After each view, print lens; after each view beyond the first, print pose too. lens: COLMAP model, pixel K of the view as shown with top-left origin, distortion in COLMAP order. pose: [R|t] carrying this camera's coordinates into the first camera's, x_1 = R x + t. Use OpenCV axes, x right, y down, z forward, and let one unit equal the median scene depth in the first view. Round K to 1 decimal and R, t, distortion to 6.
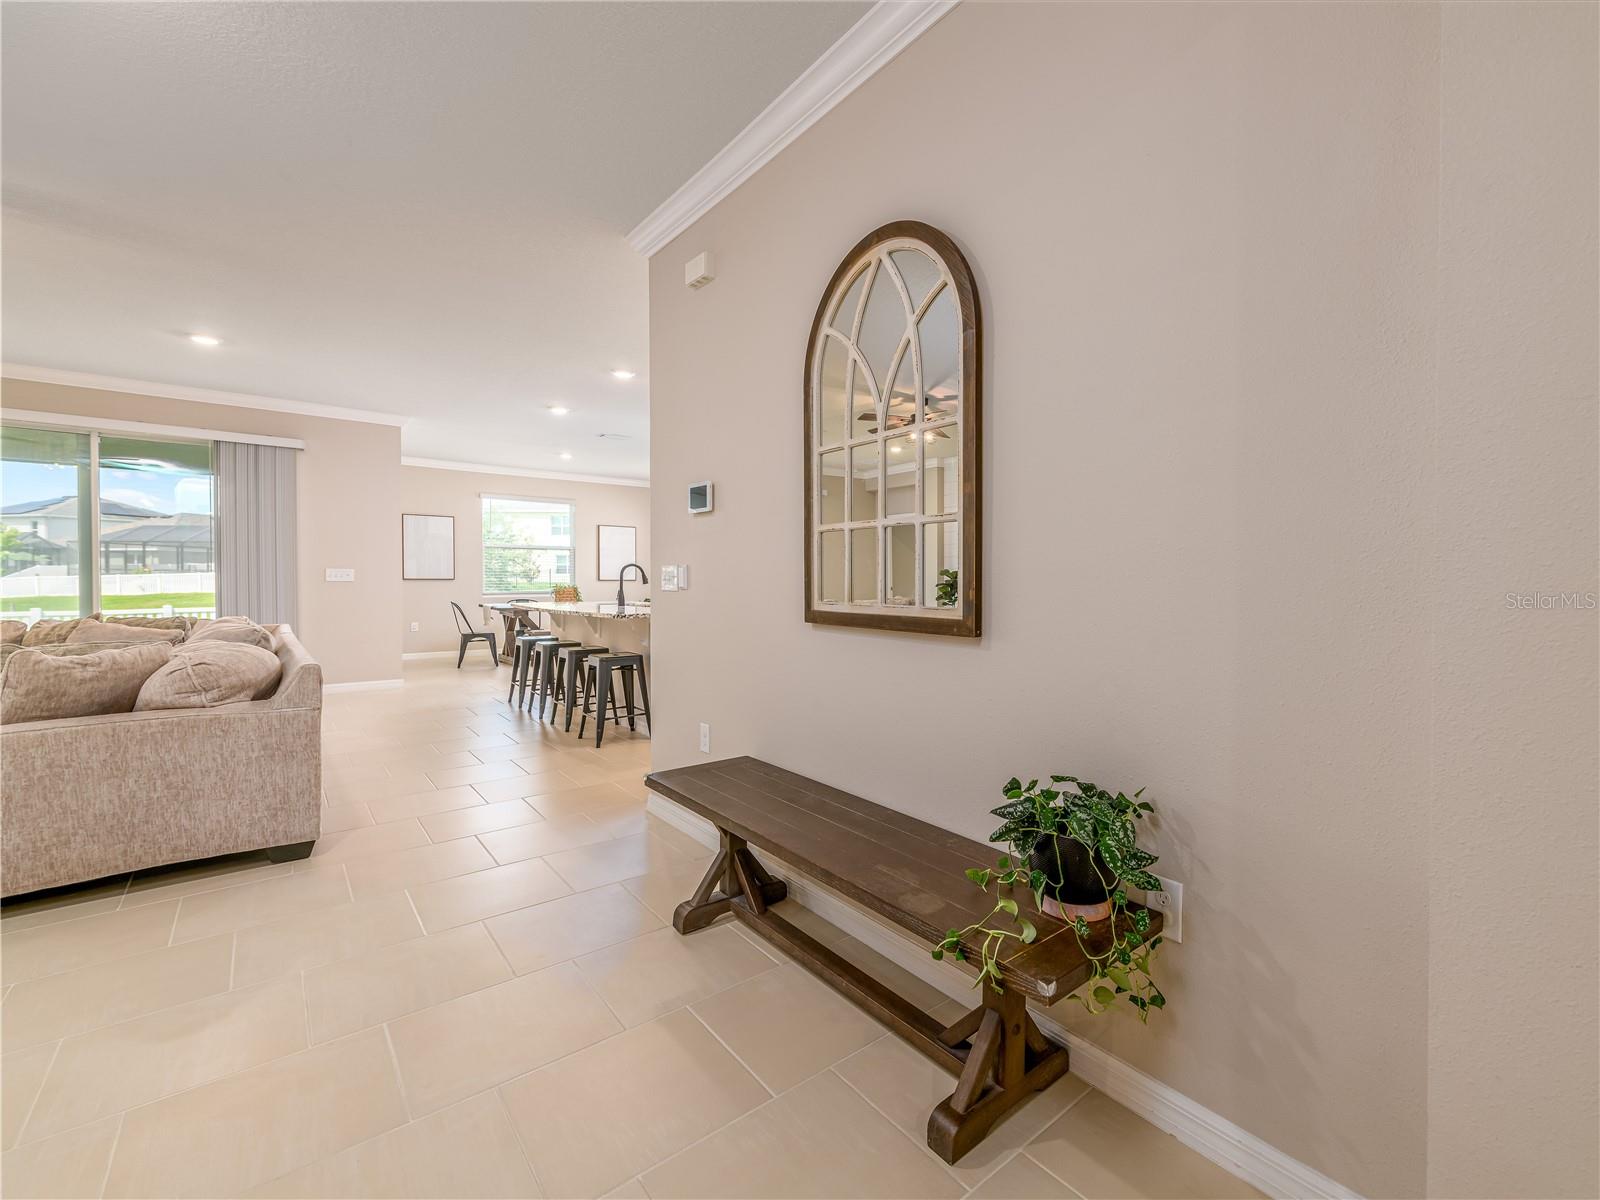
lens RADIAL K [[715.1, 0, 914.6], [0, 715.1, 592.6], [0, 0, 1]] dist [0.009791, -0.003282]
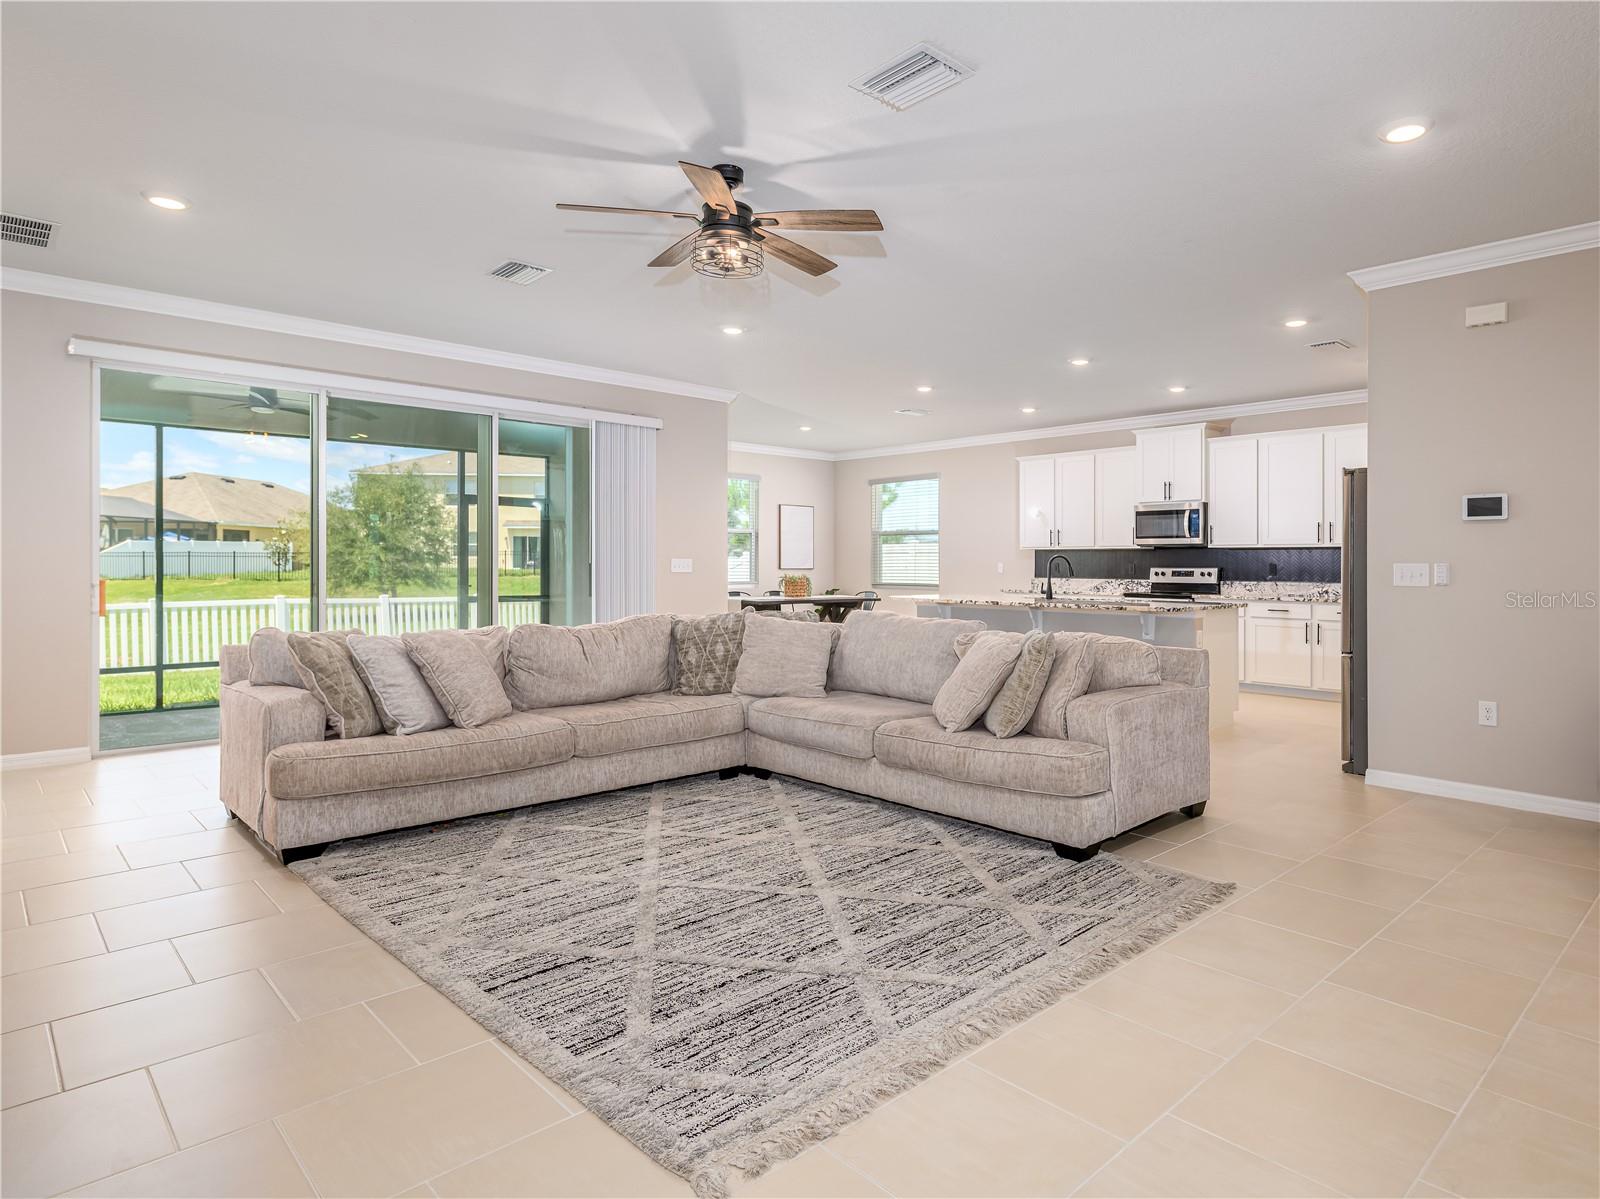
lens RADIAL K [[921.8, 0, 904.8], [0, 921.8, 575.9], [0, 0, 1]] dist [0.026883, -0.000372]
pose [[0.997517, -0.000456, 0.070425, -1.490005], [0.000632, 0.999997, -0.002474, -0.019832], [-0.070423, 0.002512, 0.997514, -0.501474]]
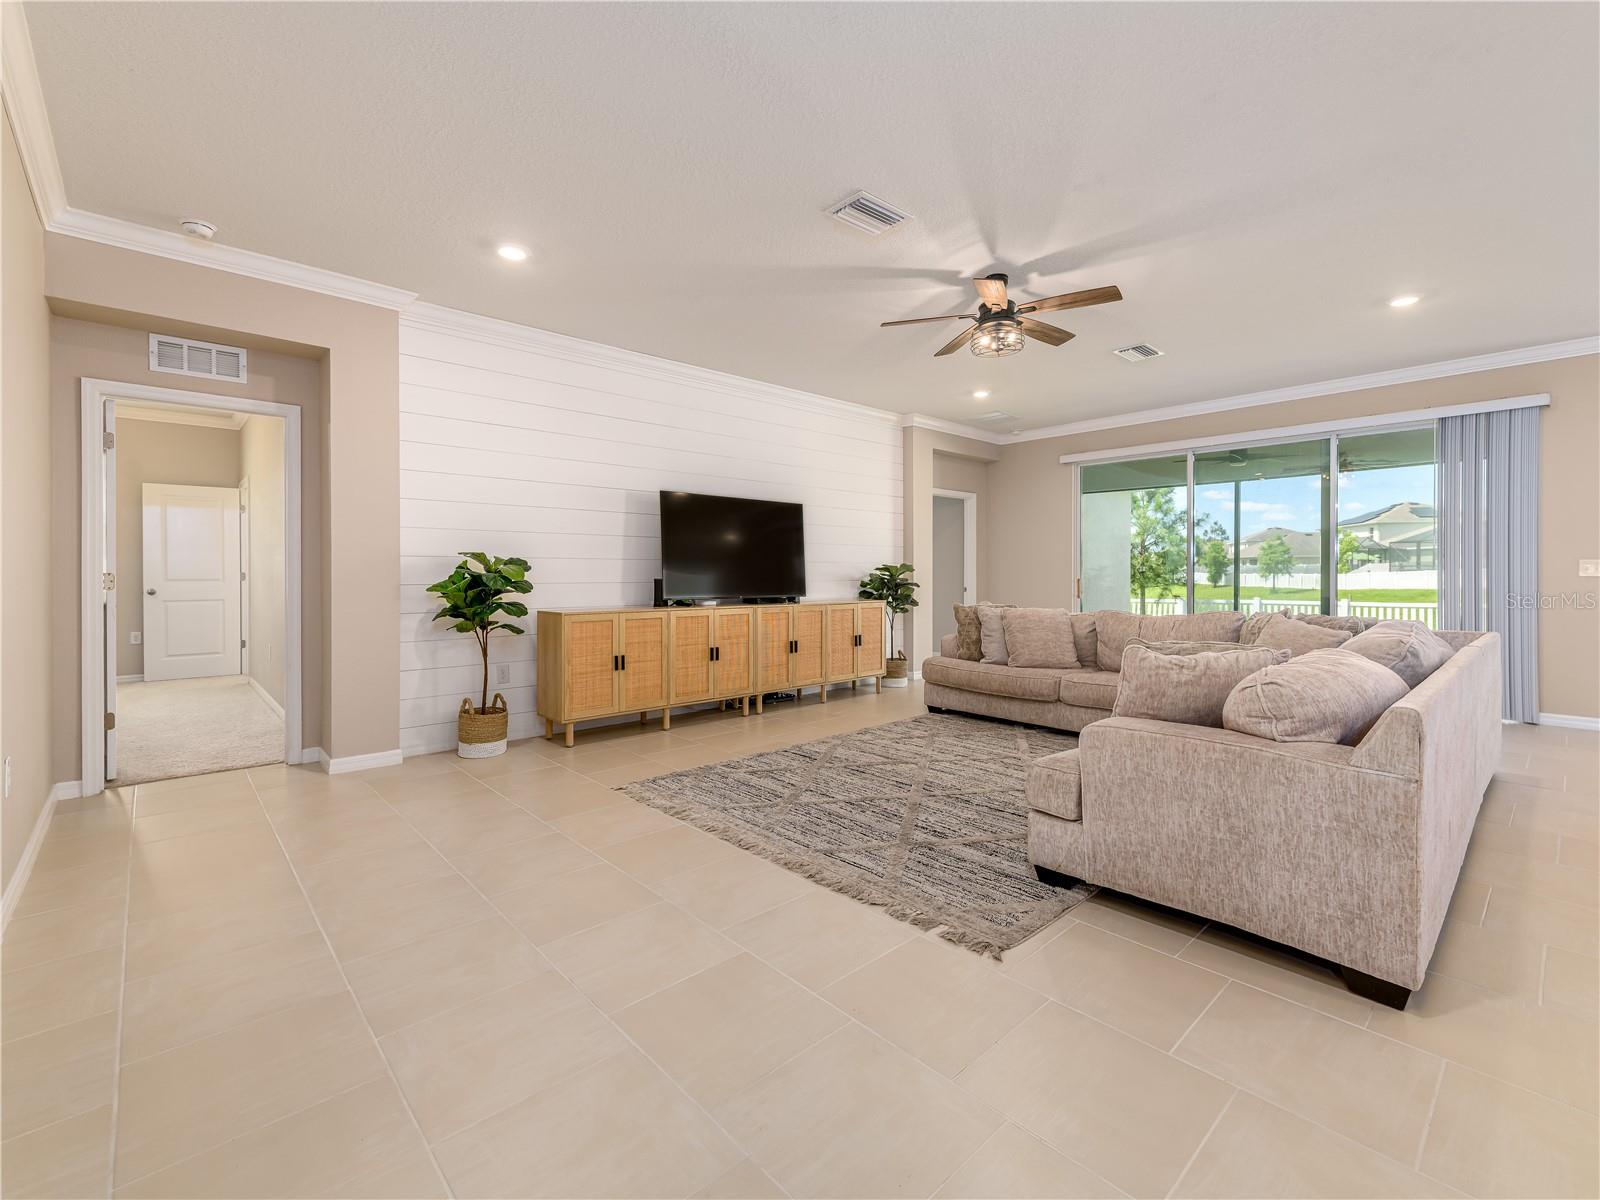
lens RADIAL K [[715.1, 0, 810.2], [0, 715.1, 576.5], [0, 0, 1]] dist [0.009791, -0.003282]
pose [[0.017854, 0.001115, -0.999840, -0.219803], [-0.017093, 0.999854, 0.000810, -0.008126], [0.999694, 0.017076, 0.017871, 0.471468]]
